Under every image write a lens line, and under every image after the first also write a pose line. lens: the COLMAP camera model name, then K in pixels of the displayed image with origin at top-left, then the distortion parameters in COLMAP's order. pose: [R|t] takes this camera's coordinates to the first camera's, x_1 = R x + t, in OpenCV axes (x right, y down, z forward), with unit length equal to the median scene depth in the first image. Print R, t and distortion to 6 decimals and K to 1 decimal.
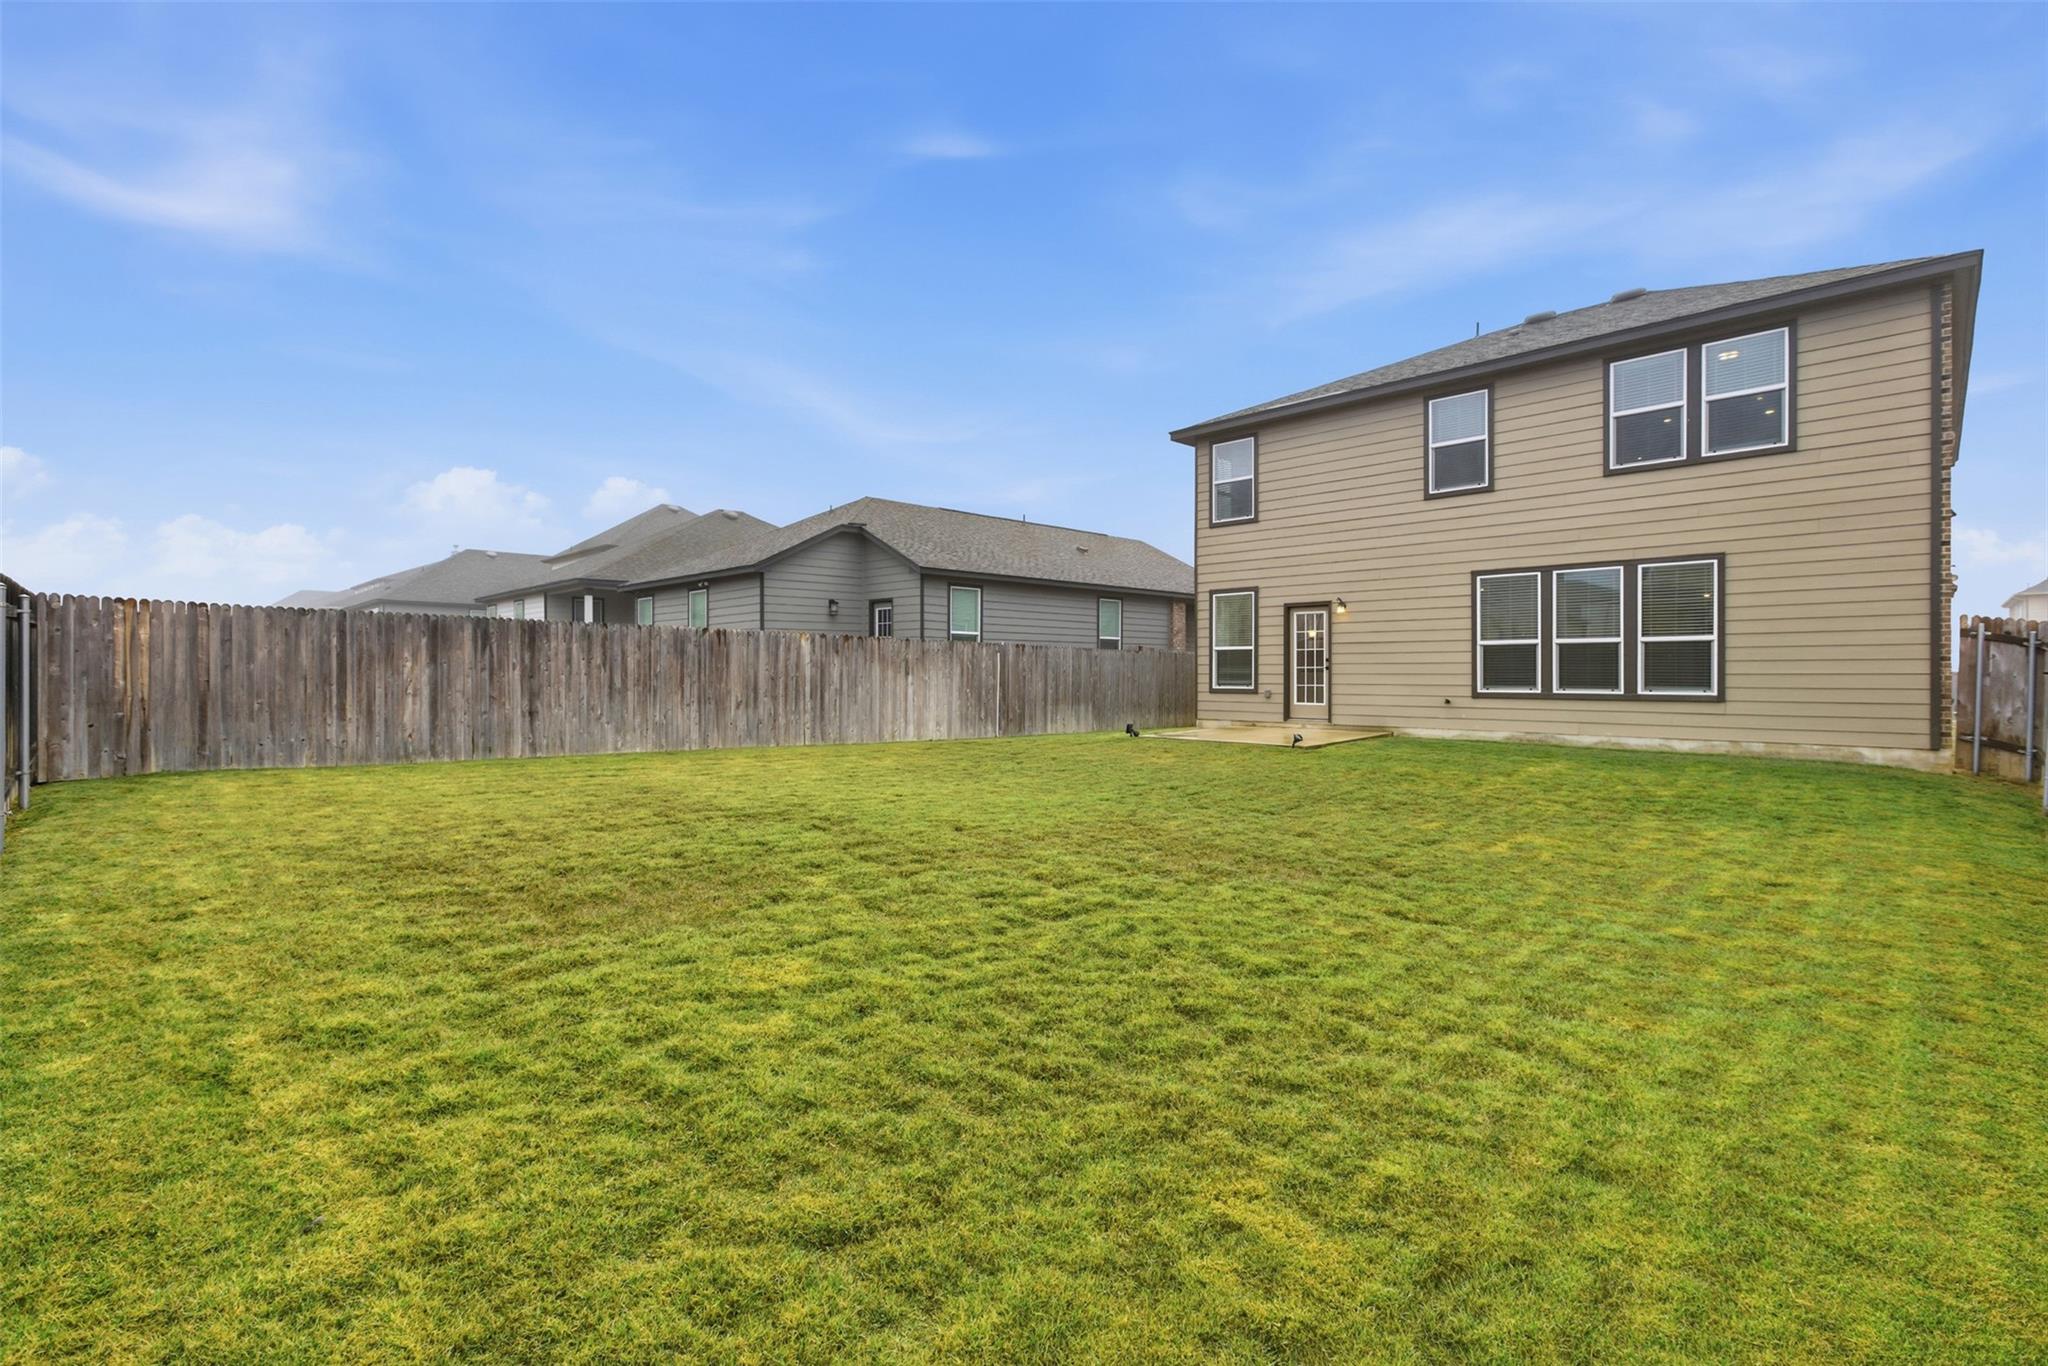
lens RADIAL K [[931.0, 0, 1025.0], [0, 931.0, 661.7], [0, 0, 1]] dist [-0.005735, 0.001836]
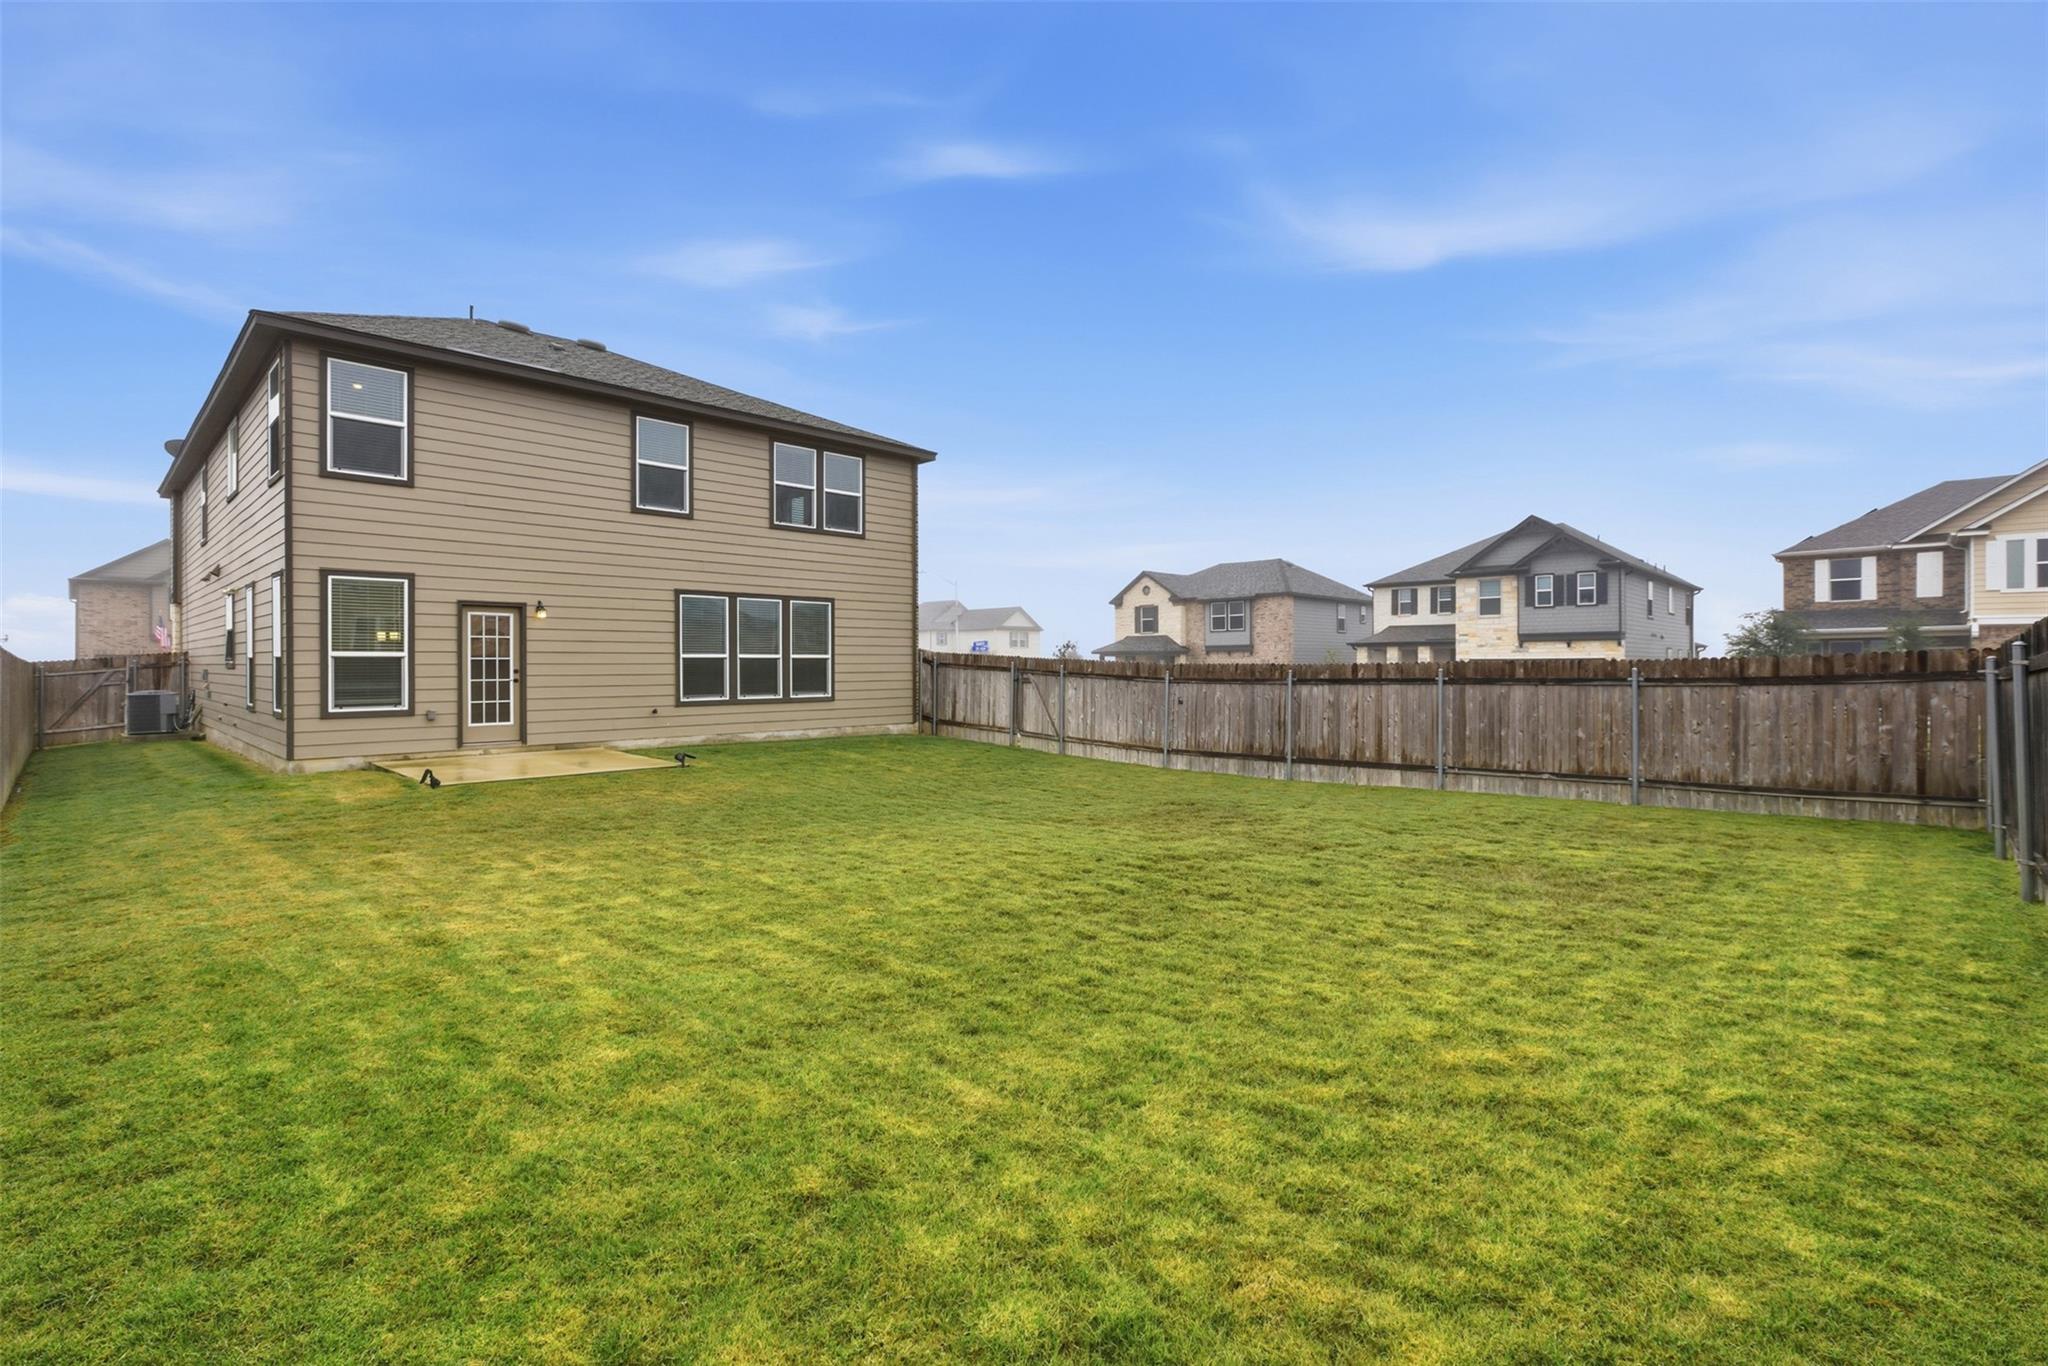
lens RADIAL K [[931.0, 0, 1023.8], [0, 931.0, 675.0], [0, 0, 1]] dist [-0.005735, 0.001836]
pose [[-0.012483, 0.002570, 0.999919, -0.591950], [0.004931, 0.999985, -0.002508, 0.006768], [-0.999910, 0.004899, -0.012496, 0.602768]]
